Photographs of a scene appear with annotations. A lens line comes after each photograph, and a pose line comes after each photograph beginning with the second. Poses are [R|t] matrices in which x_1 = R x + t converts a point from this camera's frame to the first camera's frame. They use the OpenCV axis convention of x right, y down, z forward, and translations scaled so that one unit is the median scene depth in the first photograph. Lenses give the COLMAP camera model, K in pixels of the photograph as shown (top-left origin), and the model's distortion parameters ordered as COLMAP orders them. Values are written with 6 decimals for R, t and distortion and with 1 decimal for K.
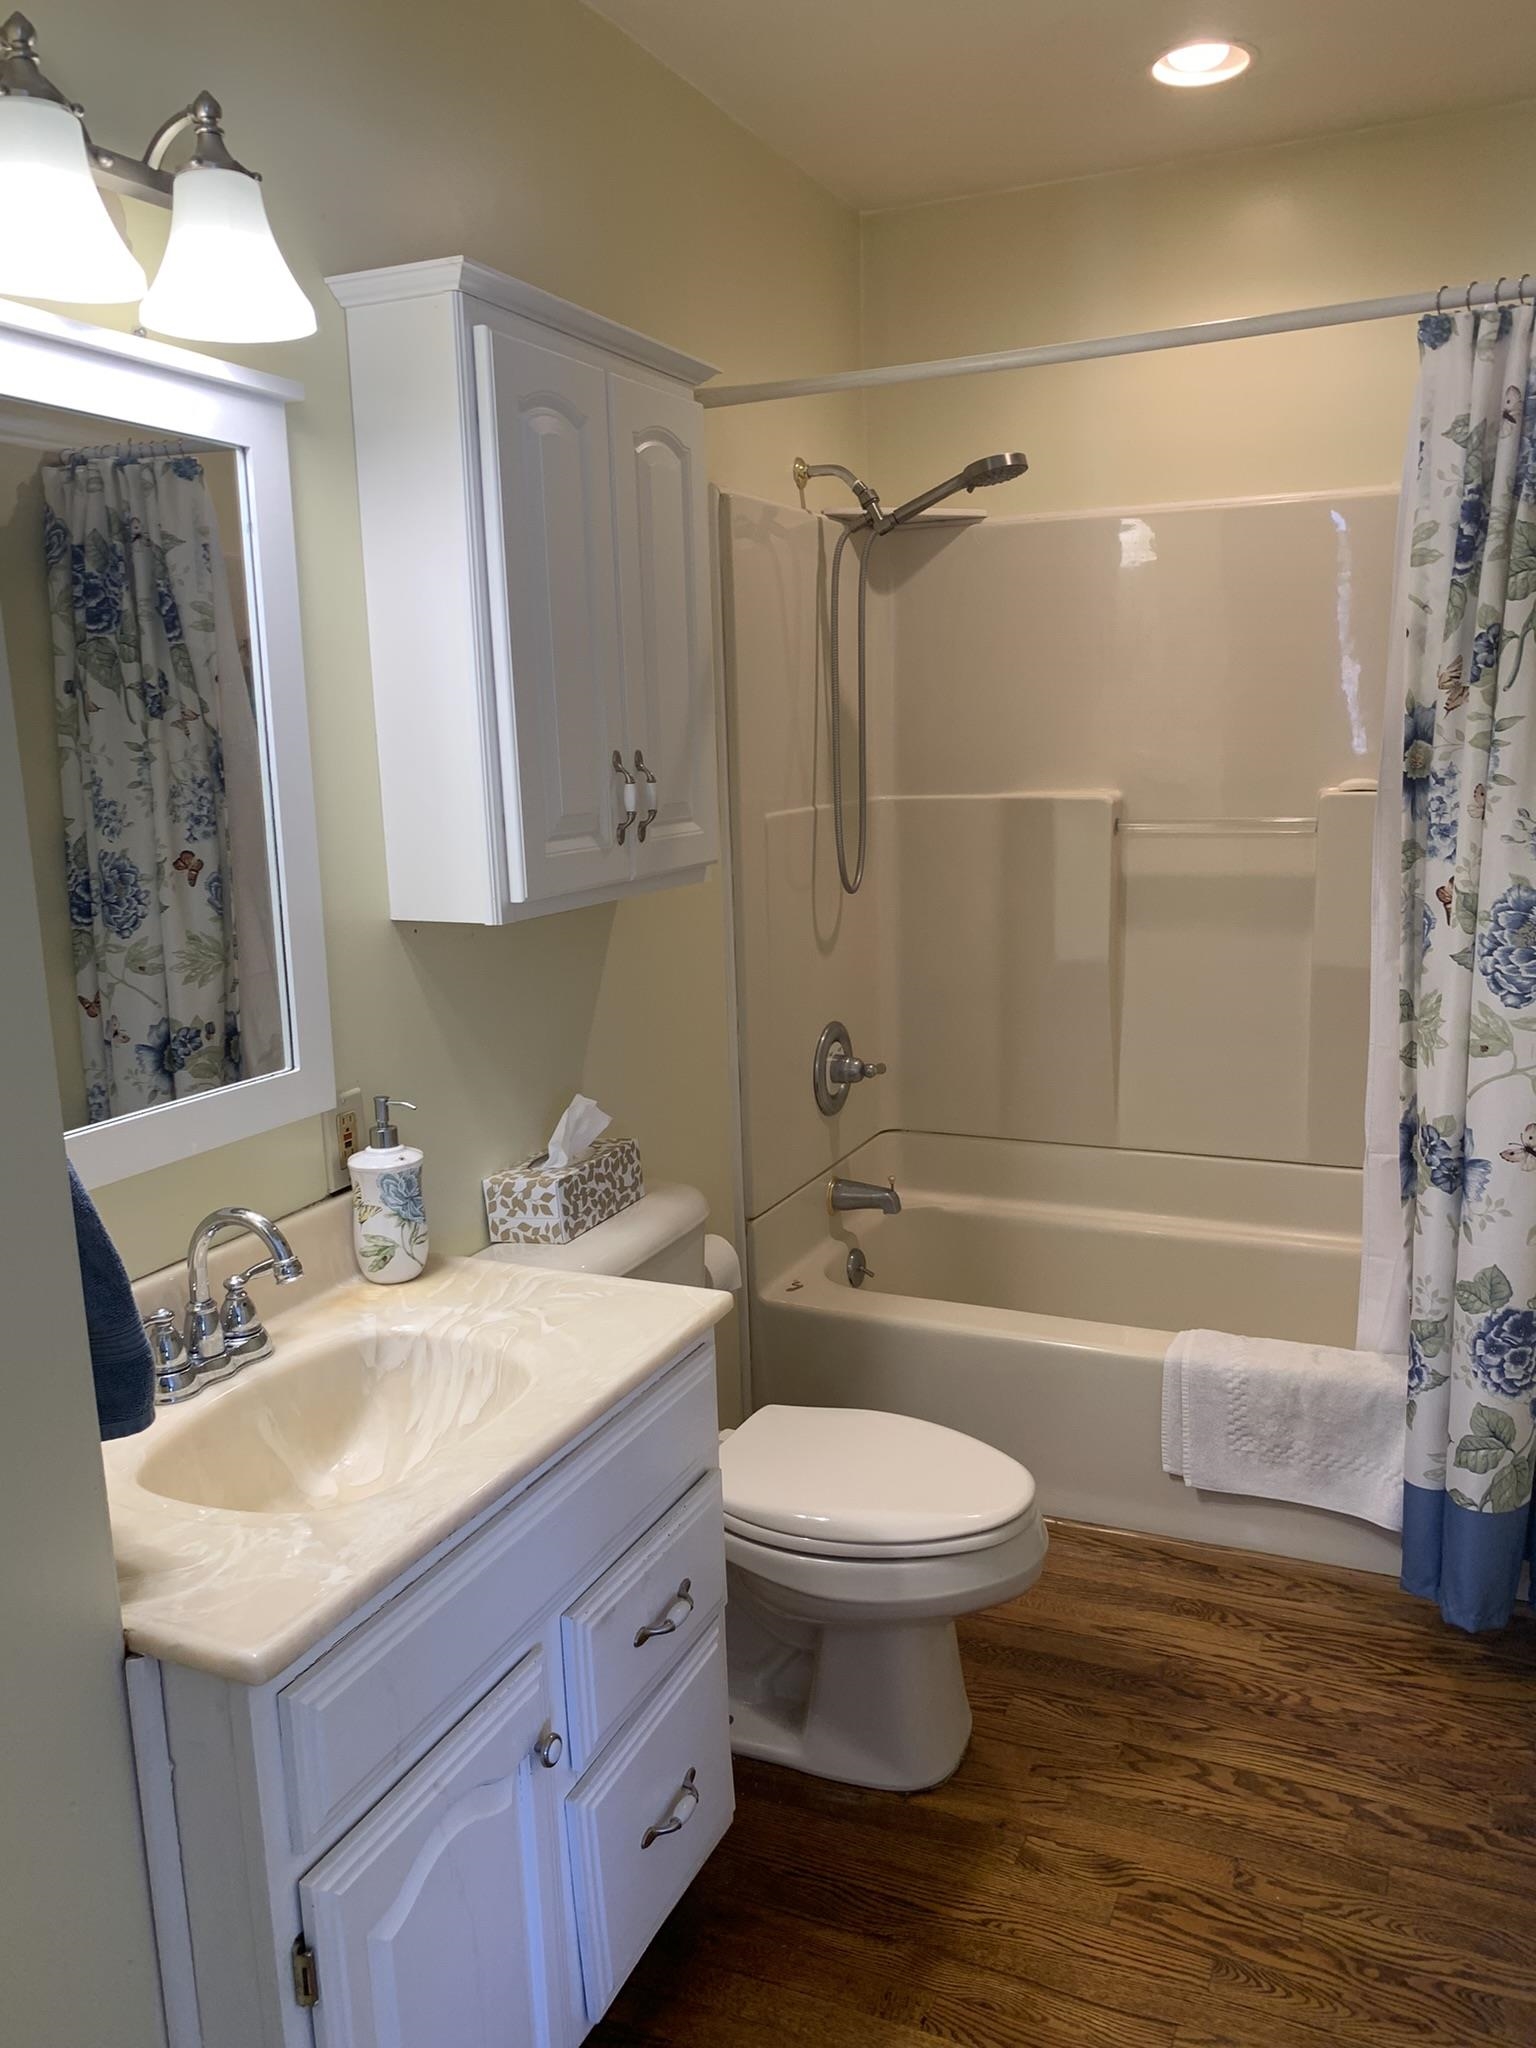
lens RADIAL K [[1565.7, 0, 765.3], [0, 1565.7, 1030.6], [0, 0, 1]] dist [0.007462, -0.015471]
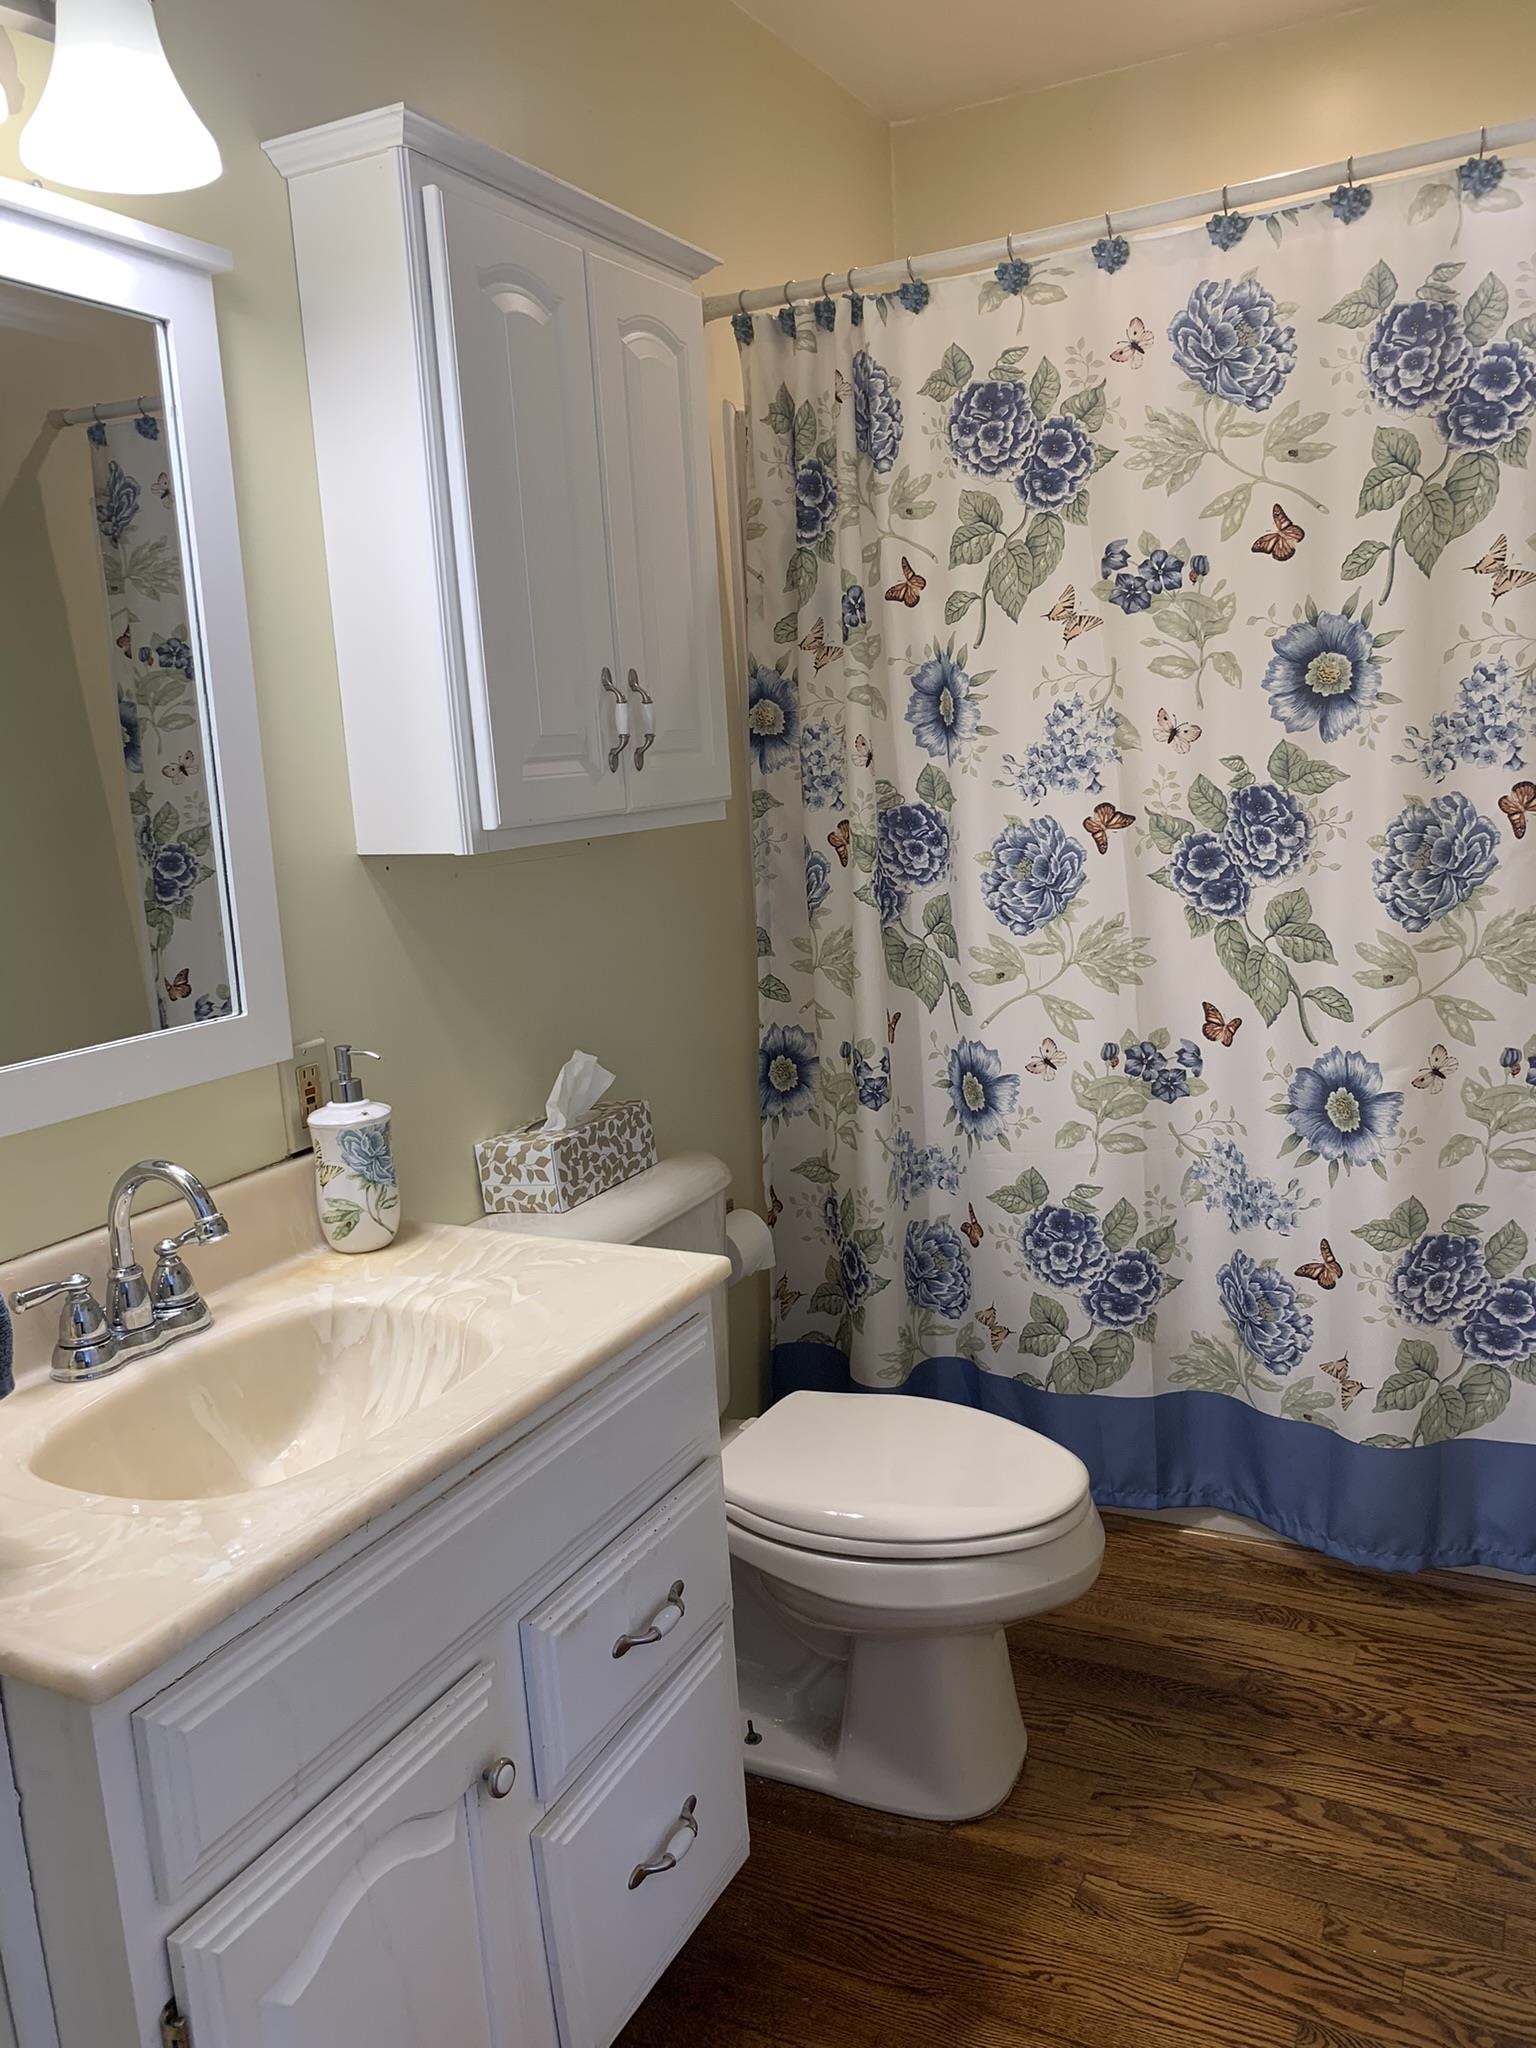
lens RADIAL K [[1565.7, 0, 770.9], [0, 1565.7, 1016.2], [0, 0, 1]] dist [0.007462, -0.015471]
pose [[0.998227, -0.019755, -0.056146, 0.052733], [0.018987, 0.999719, -0.014180, 0.042585], [0.056411, 0.013089, 0.998322, 0.109727]]
